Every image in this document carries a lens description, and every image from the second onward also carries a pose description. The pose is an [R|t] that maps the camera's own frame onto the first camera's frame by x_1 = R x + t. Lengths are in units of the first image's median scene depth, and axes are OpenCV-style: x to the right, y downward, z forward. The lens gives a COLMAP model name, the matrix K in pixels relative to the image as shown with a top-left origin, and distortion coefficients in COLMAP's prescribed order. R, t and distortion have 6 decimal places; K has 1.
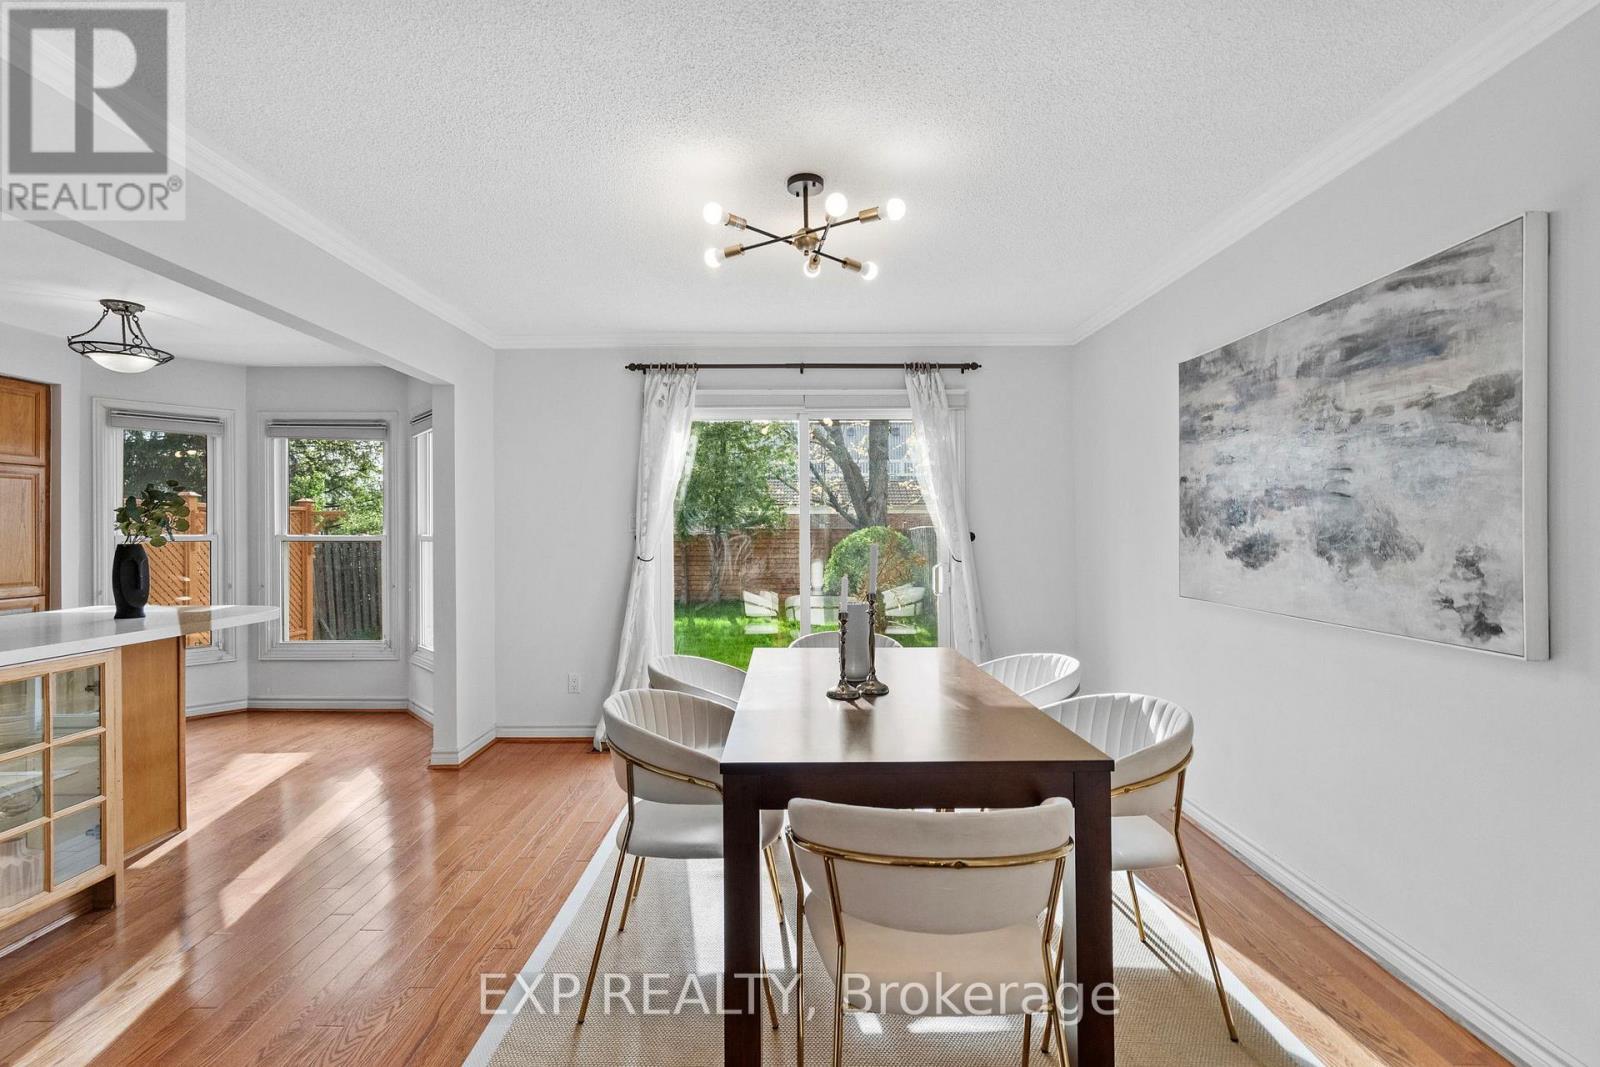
lens RADIAL K [[745.4, 0, 800.0], [0, 745.4, 533.5], [0, 0, 1]] dist [-0.002154, 0.000321]
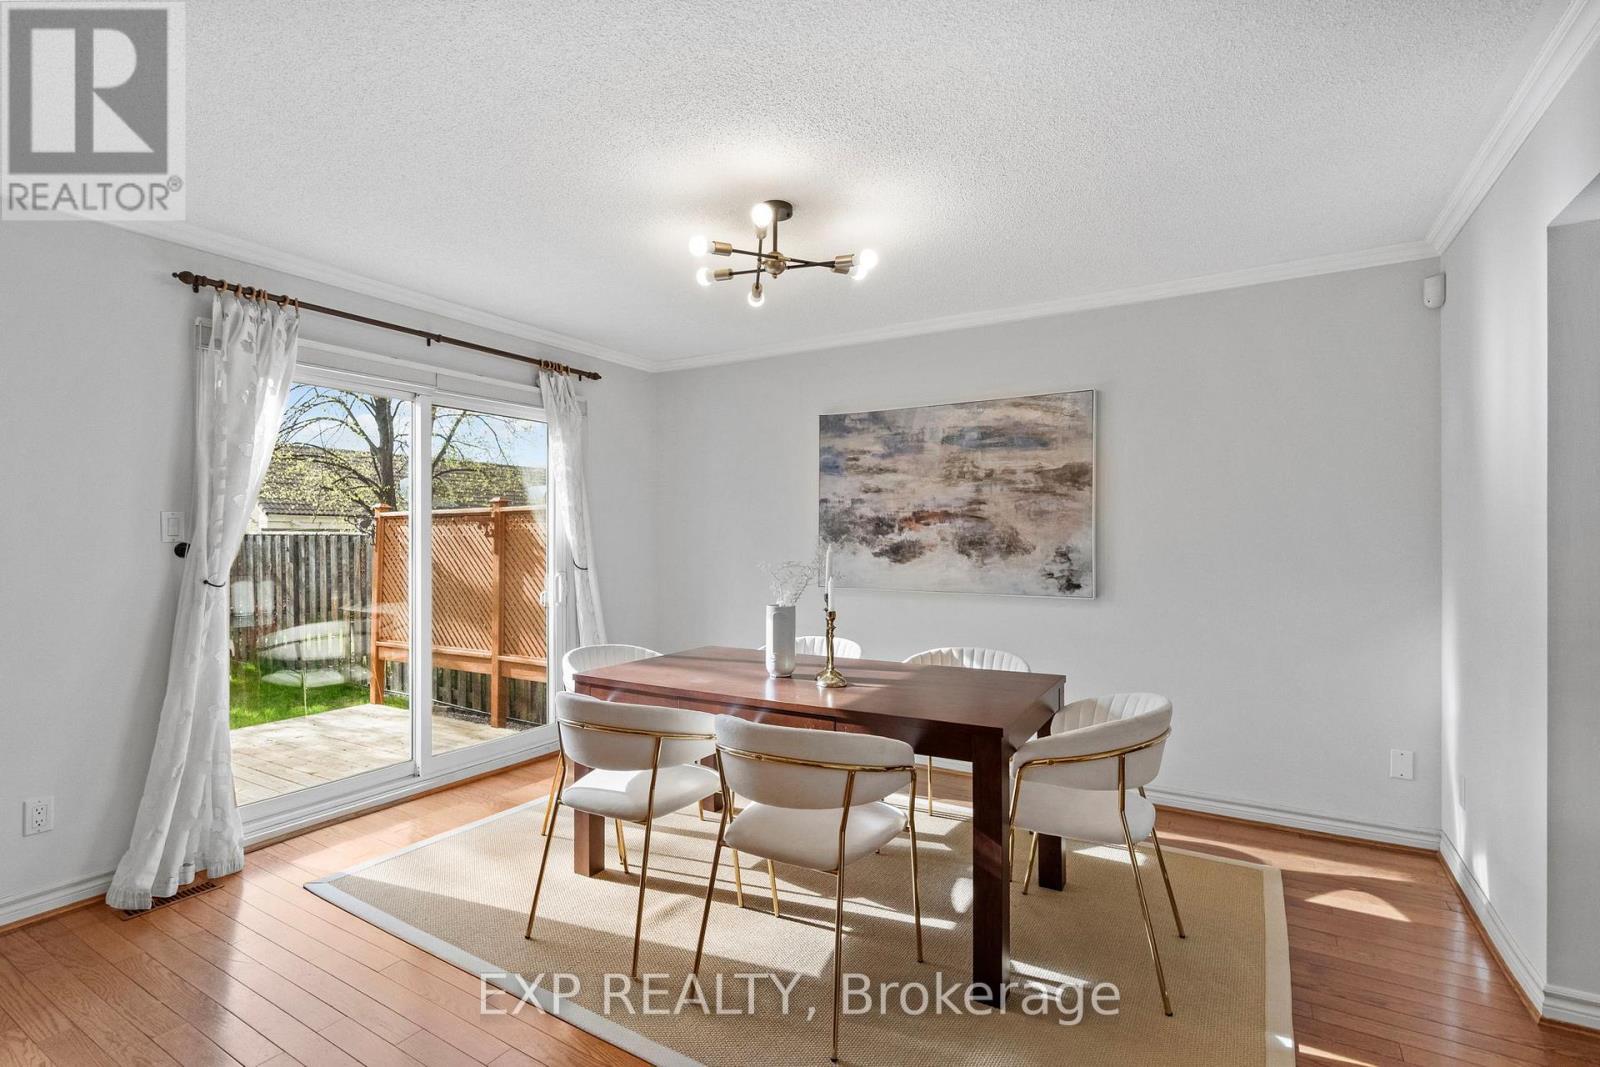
lens RADIAL K [[745.4, 0, 800.0], [0, 745.4, 533.5], [0, 0, 1]] dist [-0.002154, 0.000321]
pose [[0.516975, 0.003638, 0.855993, -0.819219], [0.003990, 0.999970, -0.006660, -0.004052], [-0.855991, 0.006859, 0.516945, 0.397633]]
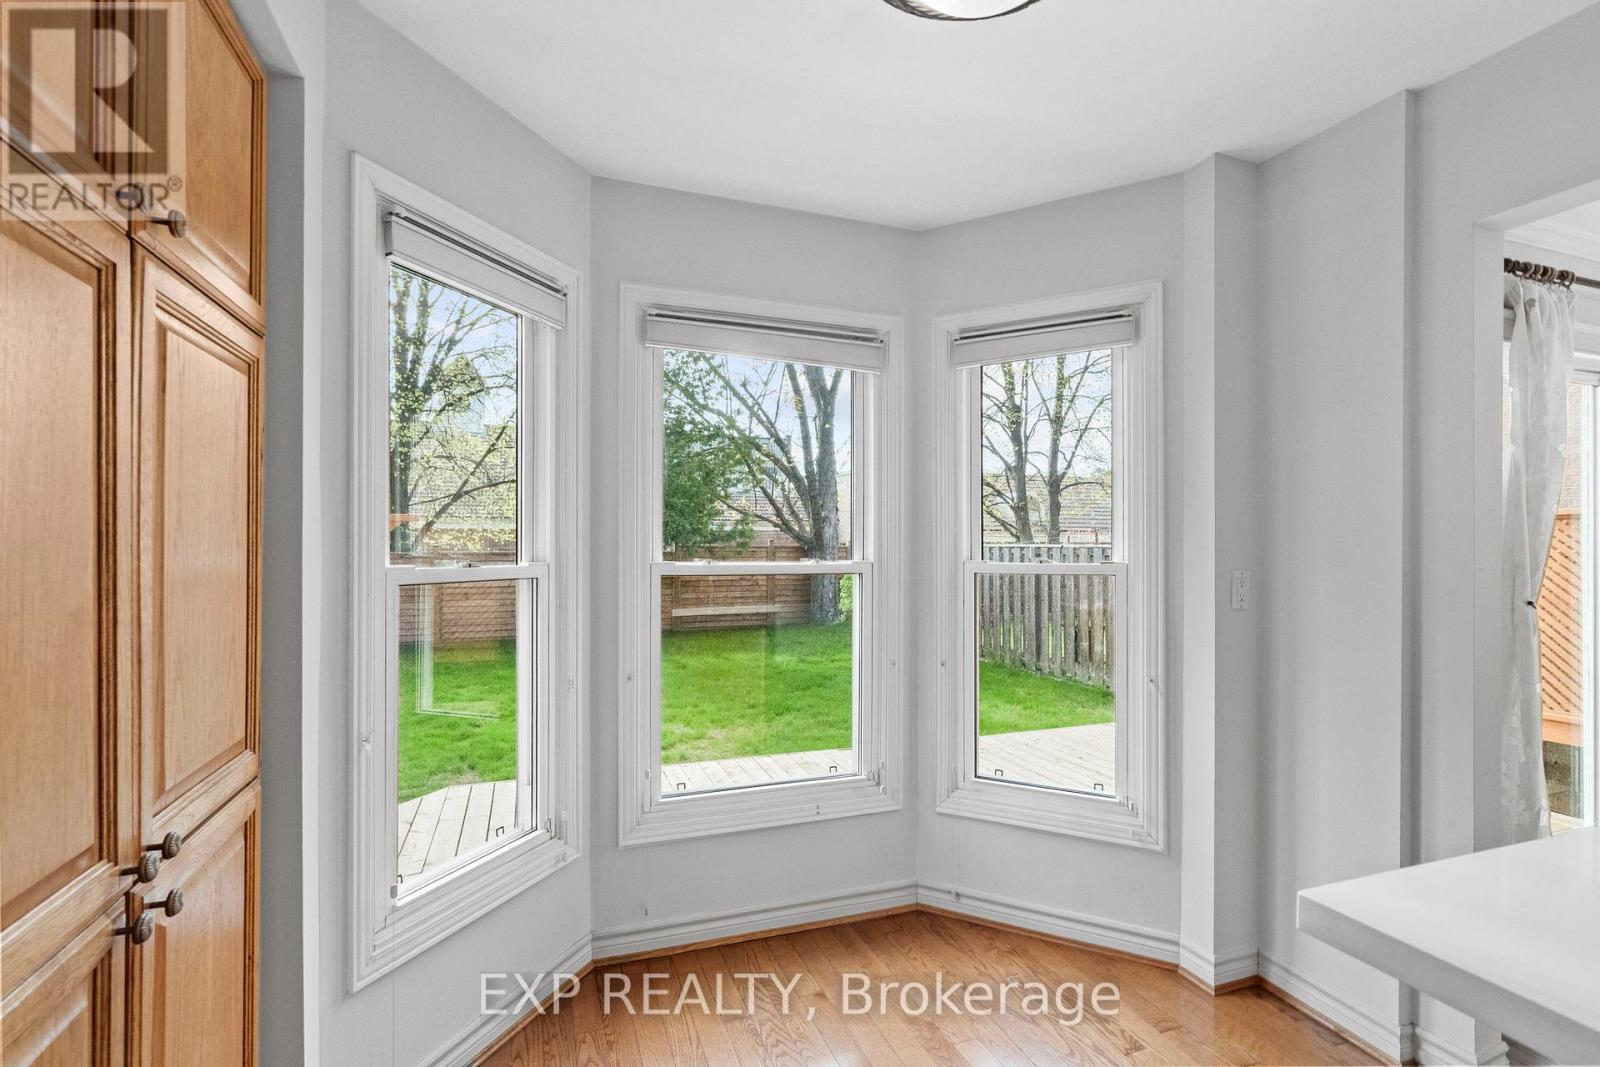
lens RADIAL K [[734.2, 0, 794.1], [0, 734.2, 544.9], [0, 0, 1]] dist [-0.000747, 0.000077]
pose [[0.940281, 0.005803, 0.340349, -1.531858], [-0.003199, 0.999961, -0.008211, -0.008208], [-0.340384, 0.006632, 0.940263, 1.102694]]
